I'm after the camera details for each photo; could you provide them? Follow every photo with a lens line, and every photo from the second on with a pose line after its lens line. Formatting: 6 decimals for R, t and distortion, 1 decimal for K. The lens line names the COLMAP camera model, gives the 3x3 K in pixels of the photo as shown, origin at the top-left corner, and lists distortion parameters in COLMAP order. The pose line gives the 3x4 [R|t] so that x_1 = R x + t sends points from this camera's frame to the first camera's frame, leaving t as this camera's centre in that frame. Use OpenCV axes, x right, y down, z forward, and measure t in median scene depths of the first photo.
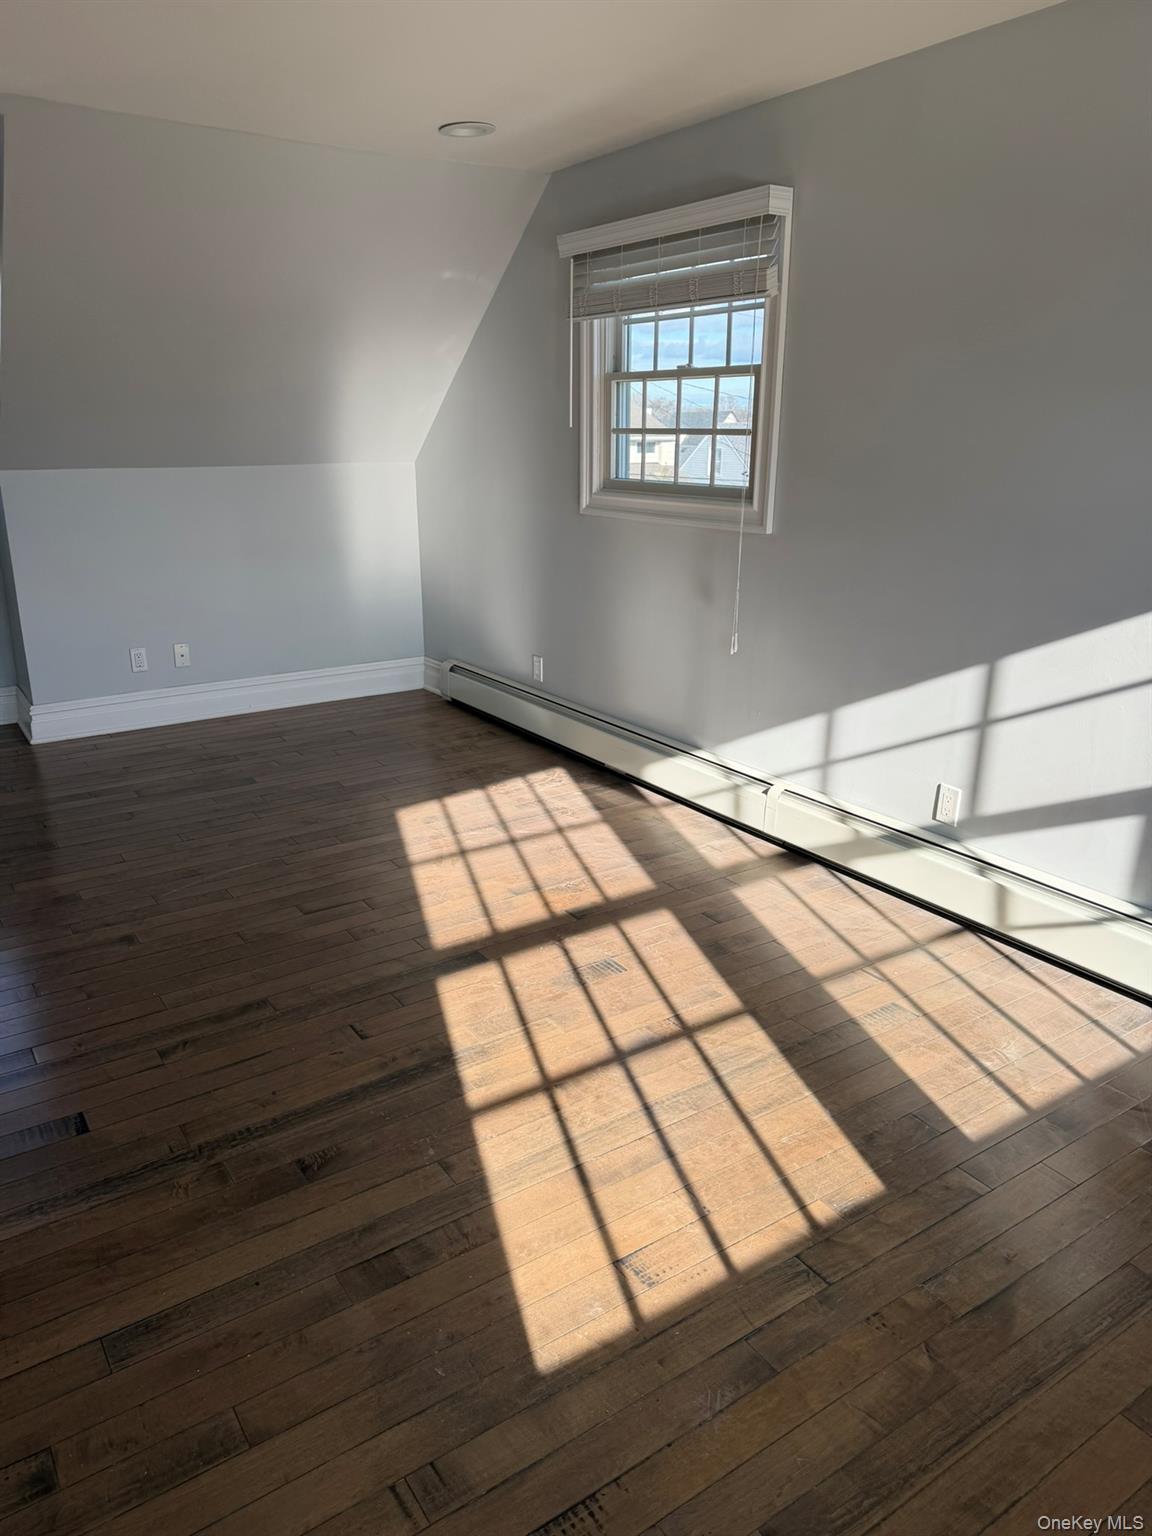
lens RADIAL K [[1098.3, 0, 576.0], [0, 1098.3, 768.0], [0, 0, 1]] dist [0.180666, -0.387054]
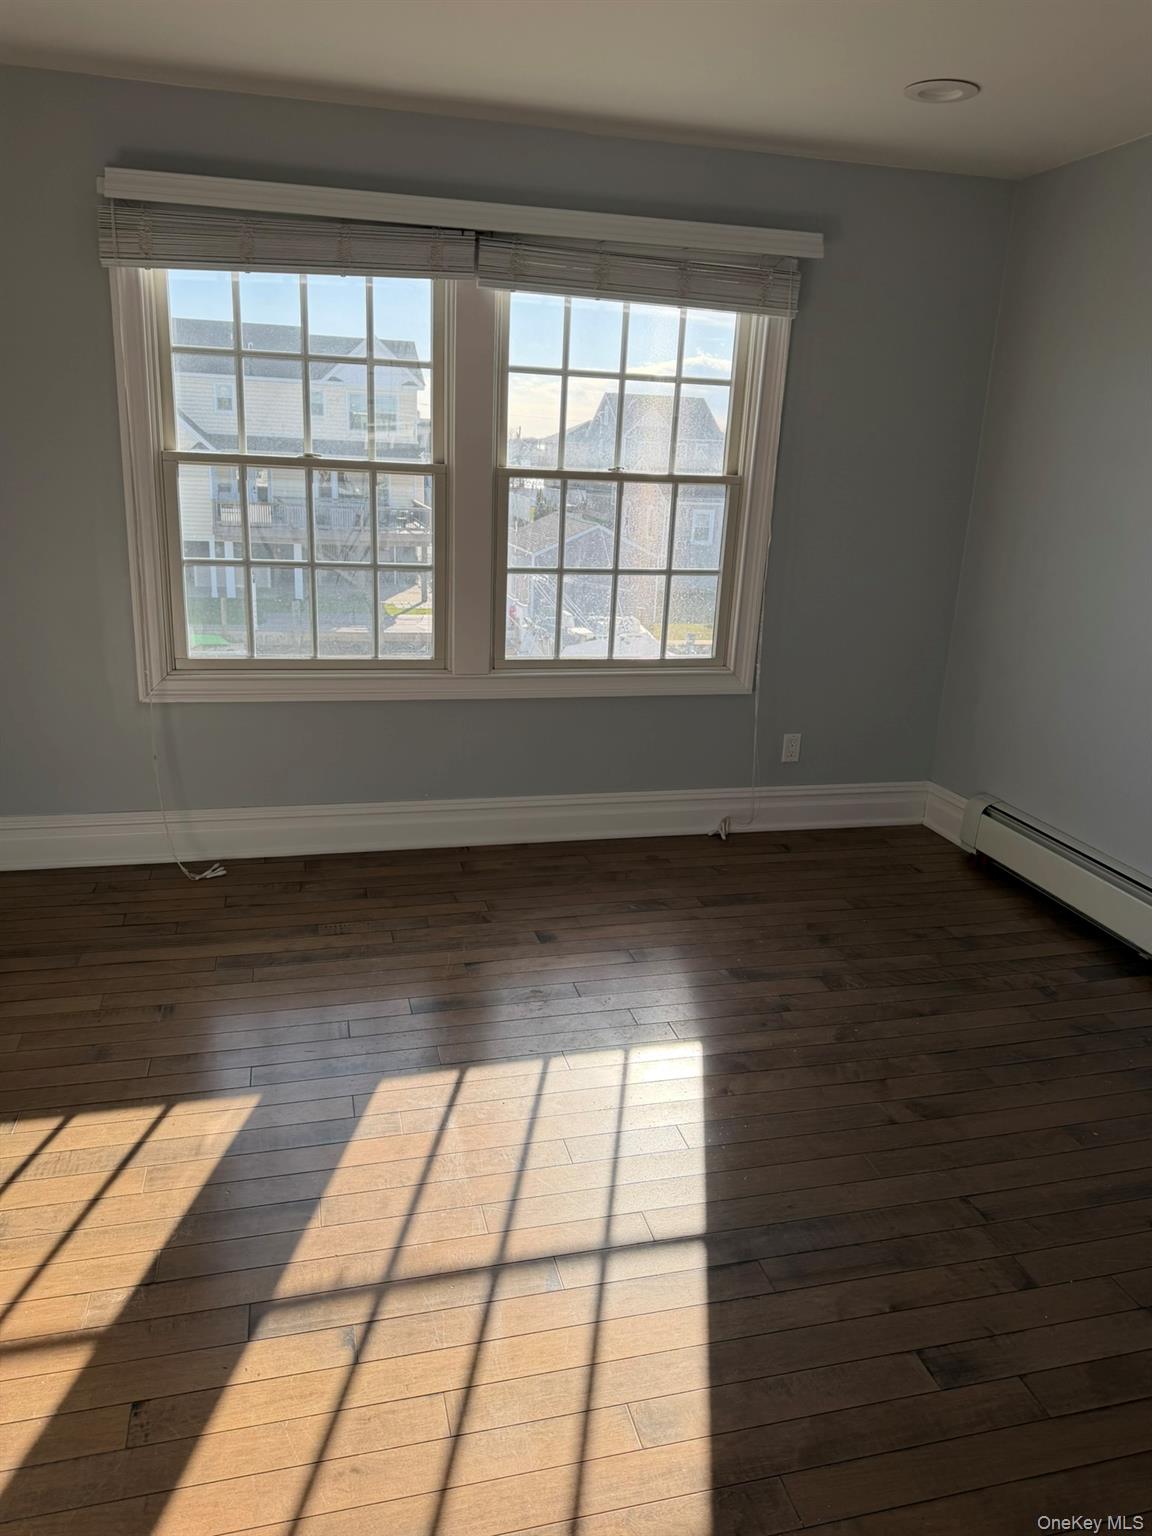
lens RADIAL K [[1067.5, 0, 576.0], [0, 1067.5, 768.0], [0, 0, 1]] dist [0.000843, 0.000634]
pose [[-0.936076, -0.121202, 0.330260, -0.183631], [0.081714, 0.838194, 0.539216, -0.364113], [-0.342176, 0.531734, -0.774709, 1.177040]]
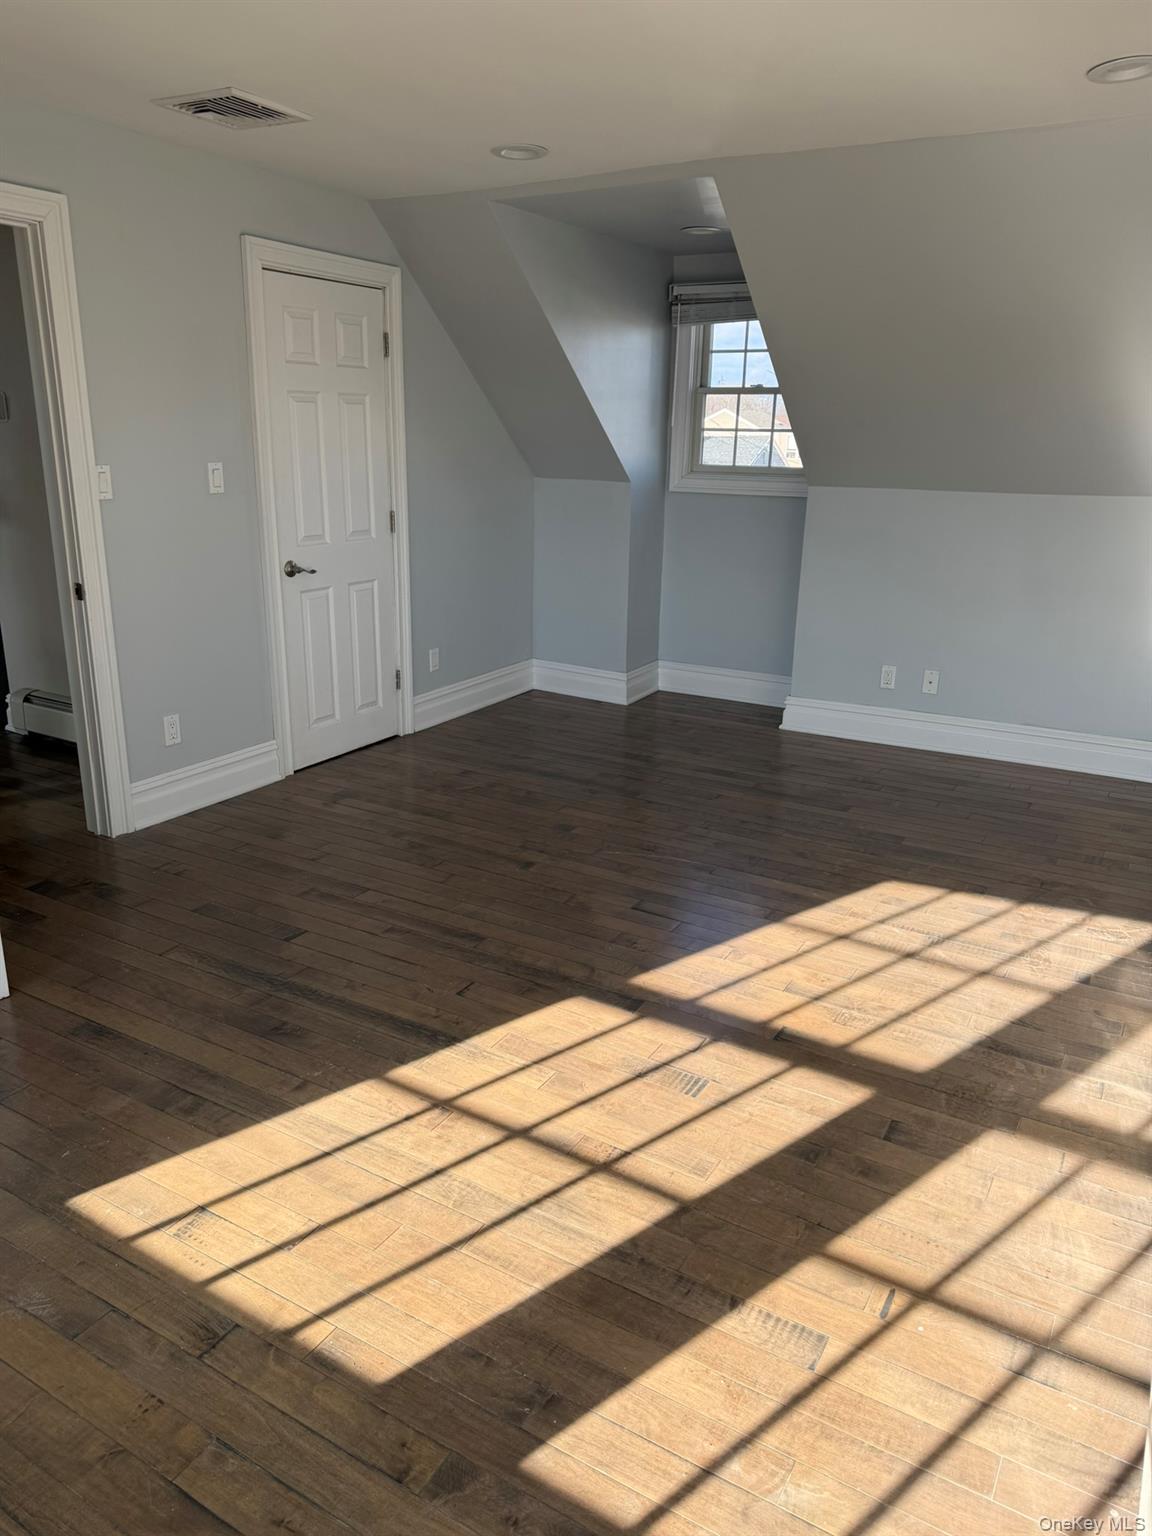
lens RADIAL K [[1095.9, 0, 538.8], [0, 1095.9, 734.4], [0, 0, 1]] dist [0.097133, -0.150710]
pose [[0.409339, 0.245977, -0.878599, 0.656552], [-0.289480, 0.948232, 0.130603, -0.149027], [0.865241, 0.200876, 0.459354, 0.458041]]
